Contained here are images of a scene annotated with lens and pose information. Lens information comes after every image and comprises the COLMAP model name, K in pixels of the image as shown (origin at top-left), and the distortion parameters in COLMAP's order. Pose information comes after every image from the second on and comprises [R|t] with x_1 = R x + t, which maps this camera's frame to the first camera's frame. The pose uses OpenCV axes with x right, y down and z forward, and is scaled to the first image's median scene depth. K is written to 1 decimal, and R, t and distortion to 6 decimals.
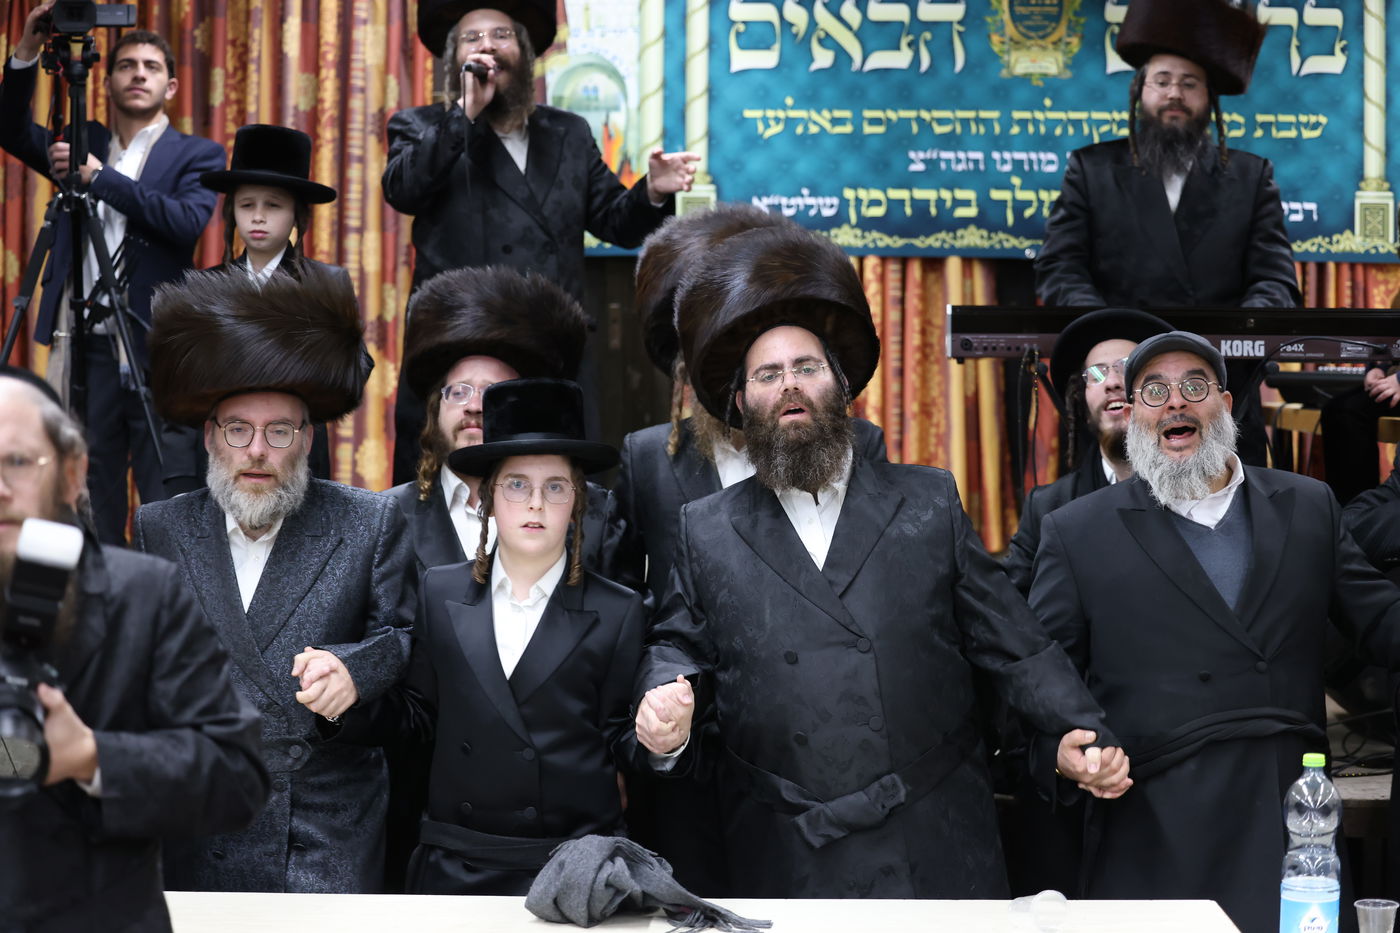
lens RADIAL K [[2832.4, 0, 700.0], [0, 2832.4, 466.5], [0, 0, 1]] dist [-0.216744, 0.390094]
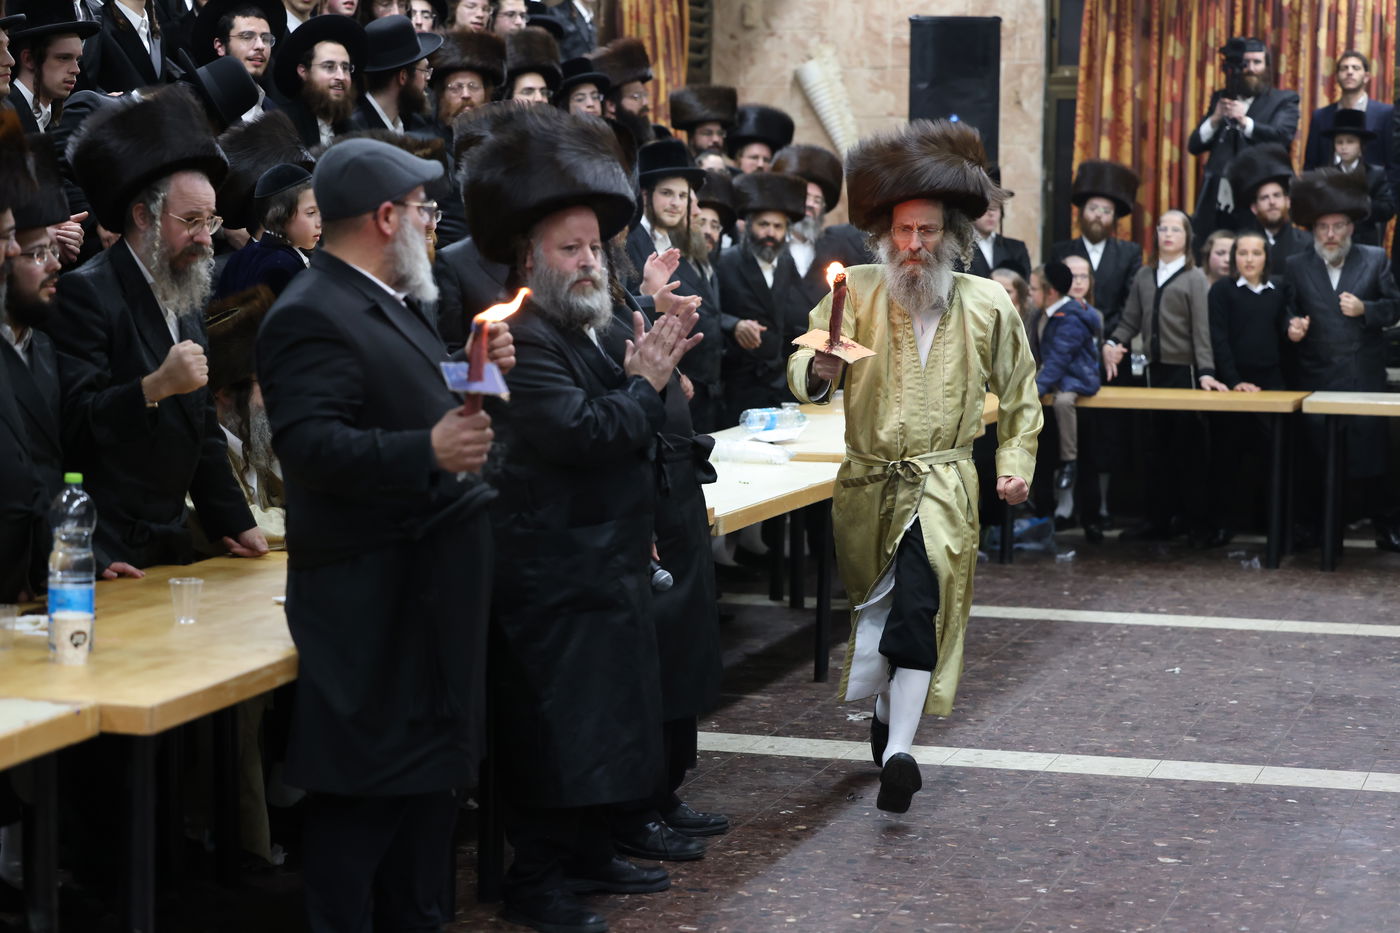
lens RADIAL K [[3498.3, 0, 700.0], [0, 3498.3, 466.5], [0, 0, 1]] dist [-0.025222, 0.599686]
pose [[0.976727, 0.028322, -0.212606, -0.042112], [-0.017839, 0.998536, 0.051067, 0.029448], [0.213741, -0.046086, 0.975803, -1.527233]]
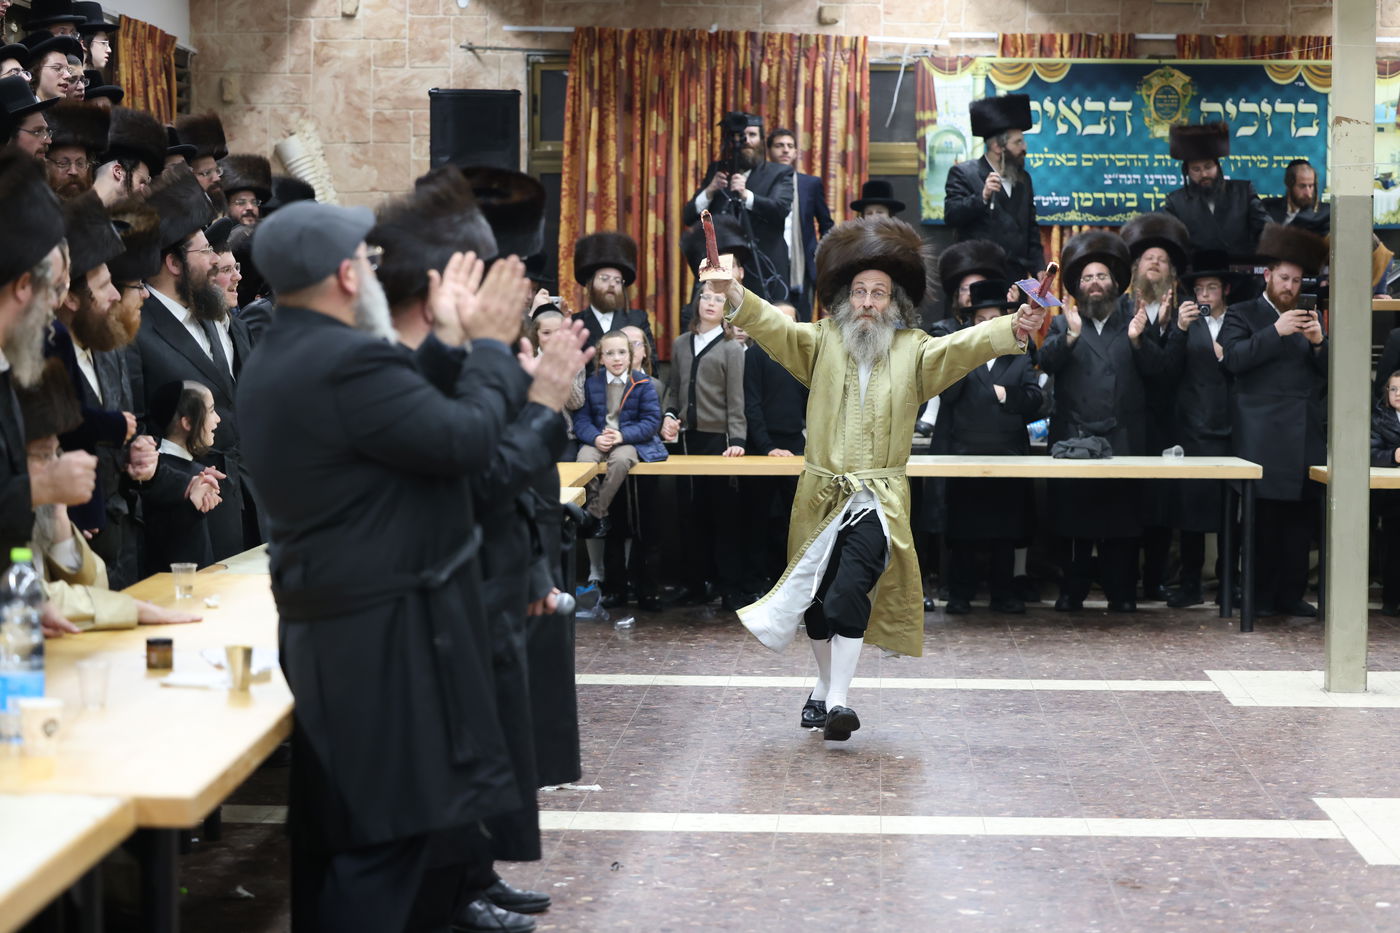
lens RADIAL K [[3431.5, 0, 700.0], [0, 3431.5, 466.5], [0, 0, 1]] dist [-0.009976, 0.206547]
pose [[0.999750, 0.001734, 0.022313, -0.276838], [-0.002285, 0.999693, 0.024671, 0.040557], [-0.022264, -0.024716, 0.999447, -1.505486]]
